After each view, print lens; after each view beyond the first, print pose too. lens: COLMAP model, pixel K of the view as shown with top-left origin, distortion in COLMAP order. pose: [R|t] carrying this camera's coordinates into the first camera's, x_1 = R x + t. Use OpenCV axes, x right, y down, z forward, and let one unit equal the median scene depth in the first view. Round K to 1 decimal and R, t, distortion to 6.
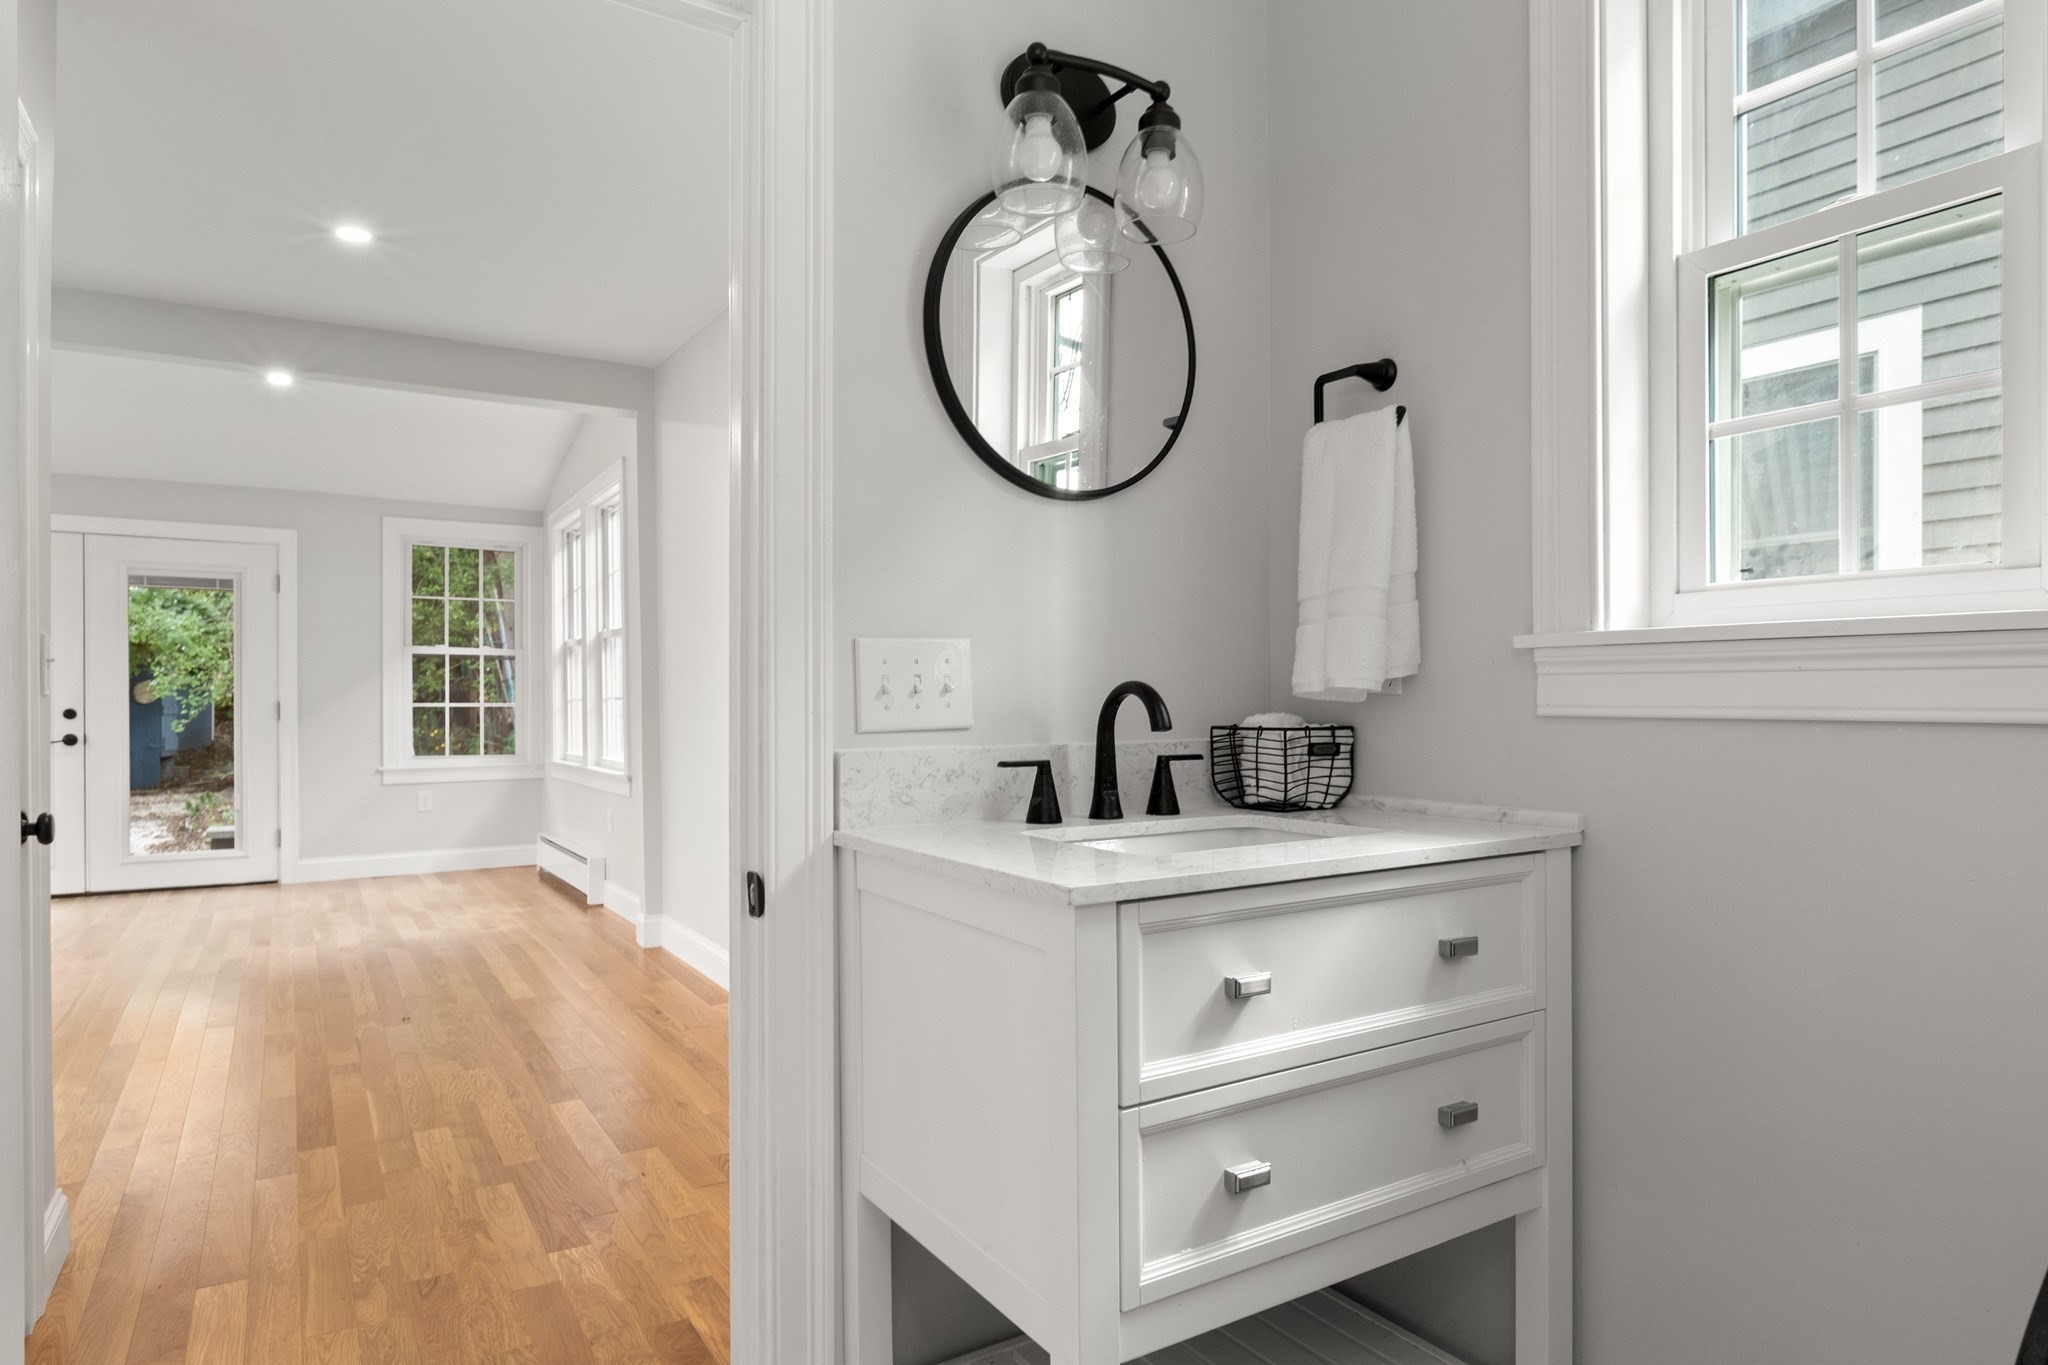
lens RADIAL K [[1189.4, 0, 1024.3], [0, 1189.4, 715.4], [0, 0, 1]] dist [-0.002118, 0.000532]
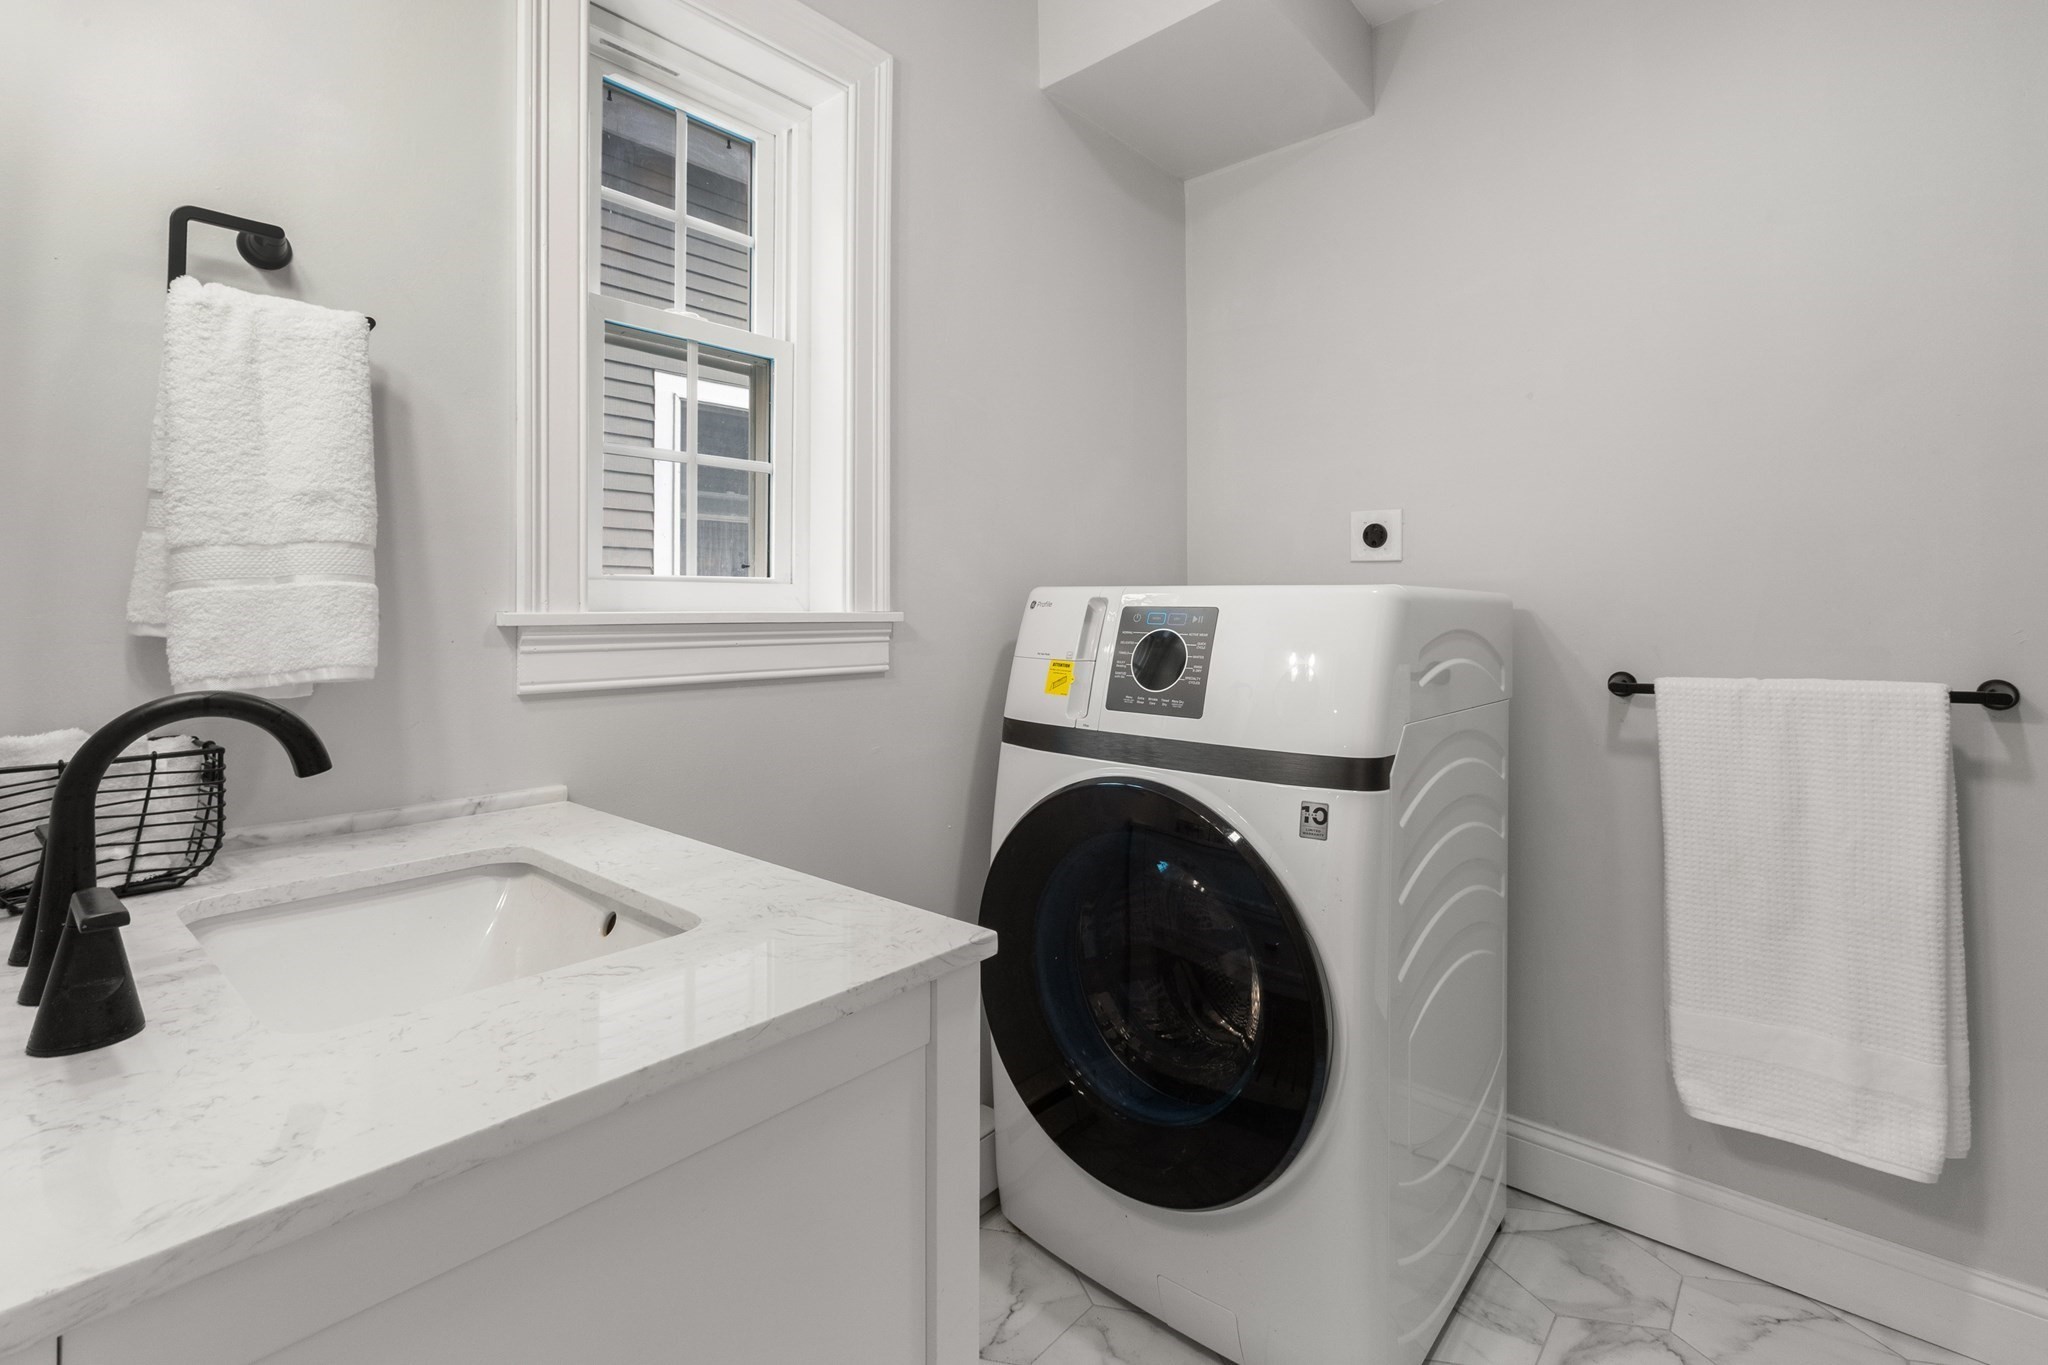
lens RADIAL K [[943.9, 0, 1024.5], [0, 943.9, 577.7], [0, 0, 1]] dist [0.000083, -0.000042]
pose [[-0.281865, 0.034796, 0.958823, -0.098836], [0.013738, 0.999386, -0.032229, -0.014840], [-0.959356, 0.004088, -0.282170, 0.183408]]
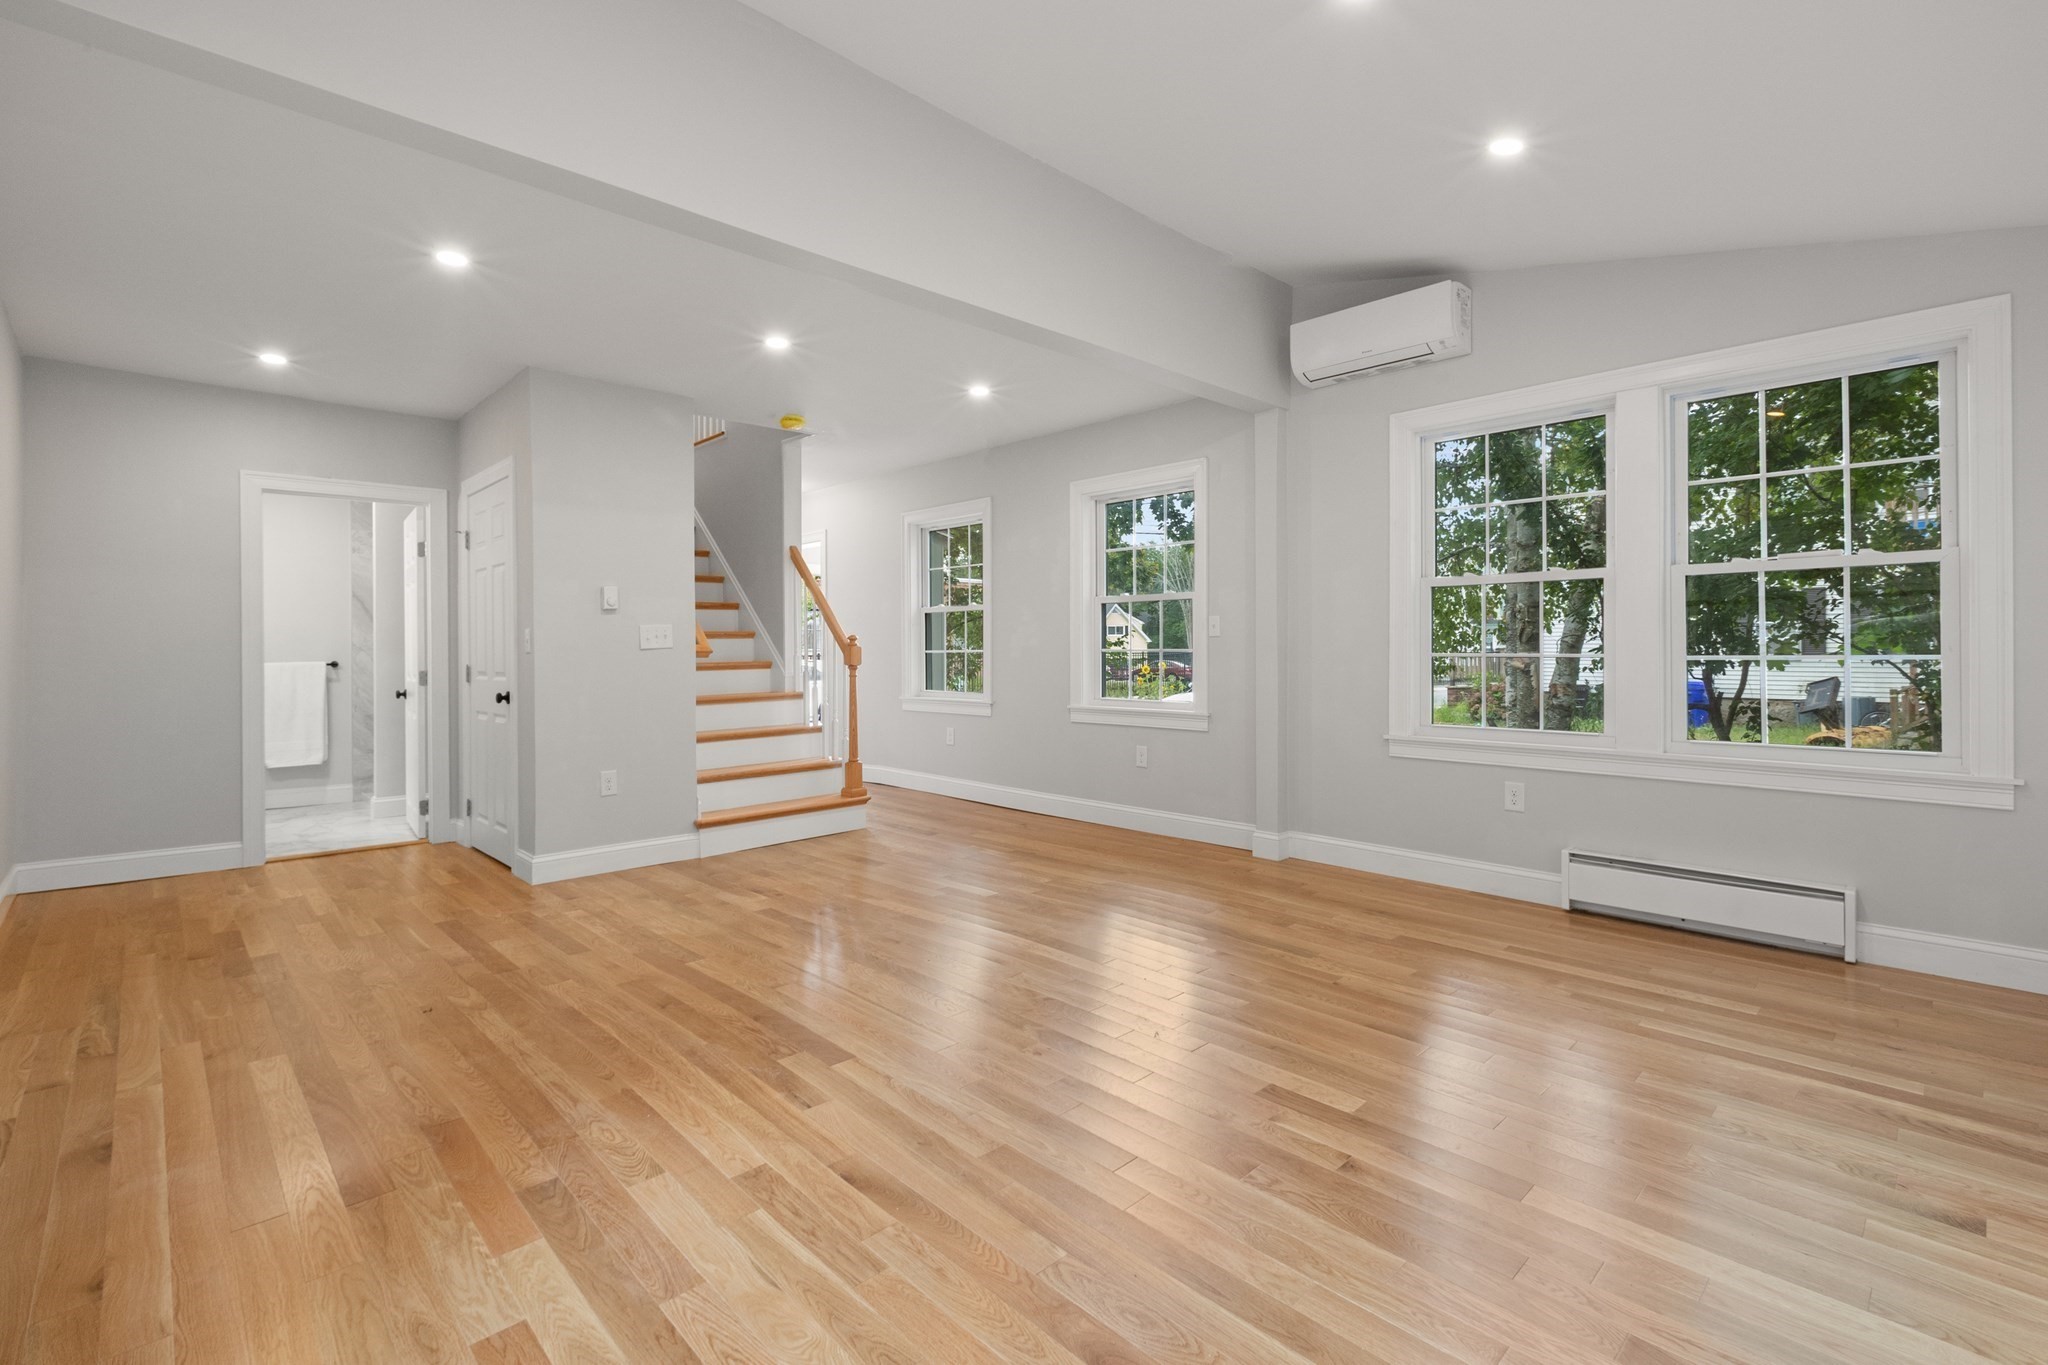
lens RADIAL K [[922.8, 0, 1025.5], [0, 922.8, 639.0], [0, 0, 1]] dist [-0.000466, -0.000709]
pose [[-0.978344, 0.006253, -0.206892, -0.467303], [0.006220, 0.999980, 0.000811, -0.014784], [0.206893, -0.000494, -0.978363, 1.015437]]
